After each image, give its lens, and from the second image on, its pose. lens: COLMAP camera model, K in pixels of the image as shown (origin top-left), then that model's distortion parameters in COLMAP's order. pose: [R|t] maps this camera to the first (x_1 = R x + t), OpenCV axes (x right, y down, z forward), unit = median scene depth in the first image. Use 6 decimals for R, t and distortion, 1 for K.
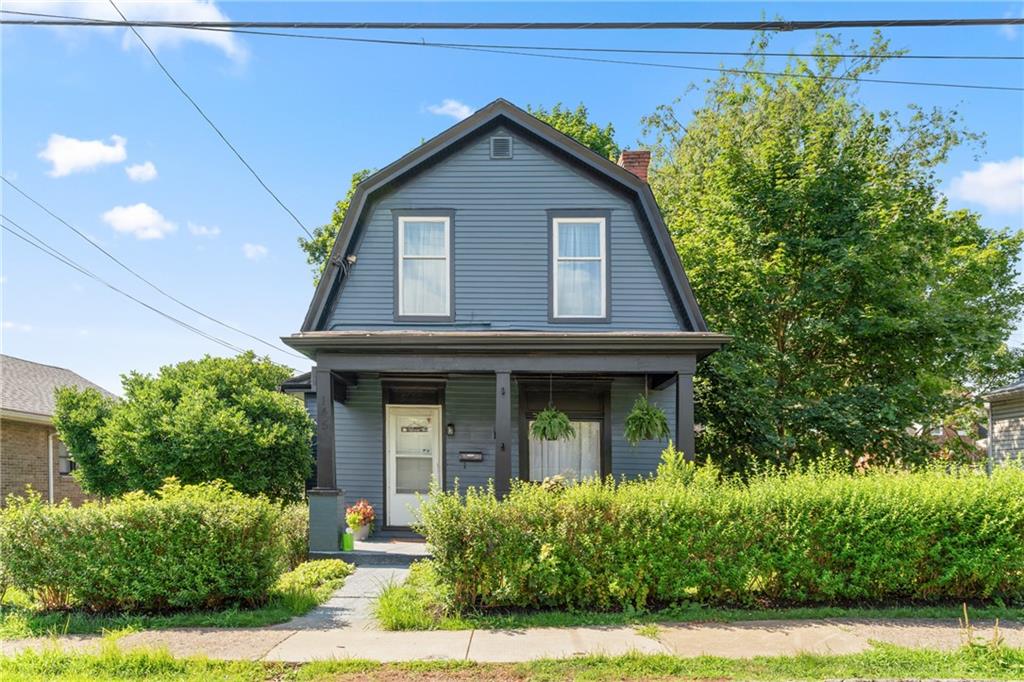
lens RADIAL K [[594.1, 0, 513.4], [0, 594.1, 379.0], [0, 0, 1]] dist [-0.007962, -0.000337]
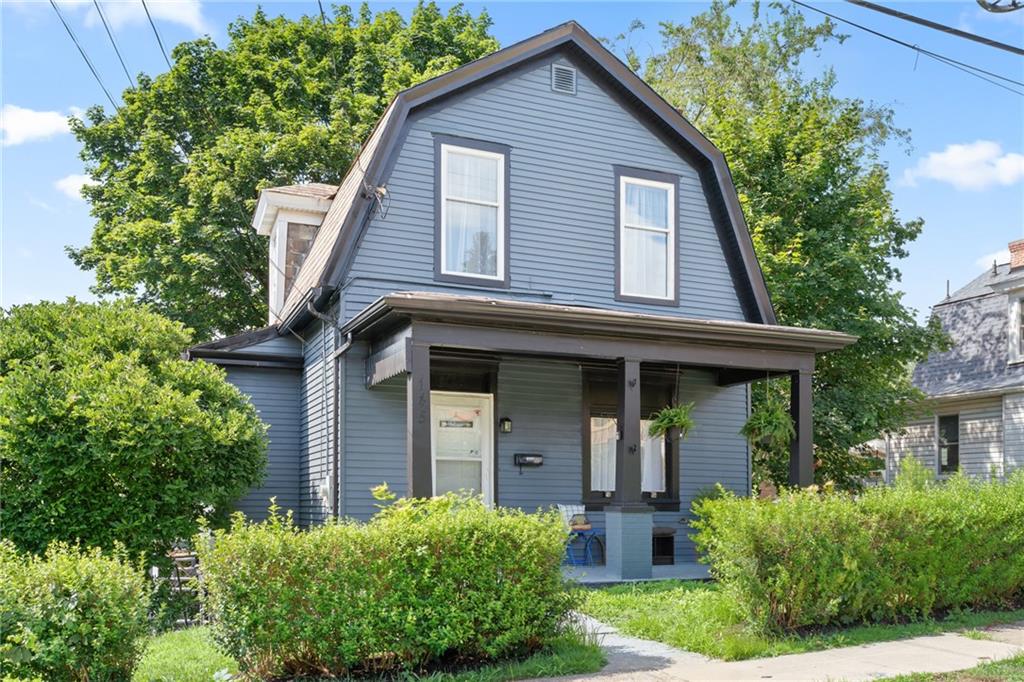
lens RADIAL K [[800.7, 0, 512.5], [0, 800.7, 340.1], [0, 0, 1]] dist [0.014049, 0.000694]
pose [[0.916928, 0.064790, 0.393757, -0.507703], [-0.058497, 0.997895, -0.027977, 0.001469], [-0.394741, 0.002619, 0.918789, 0.019383]]
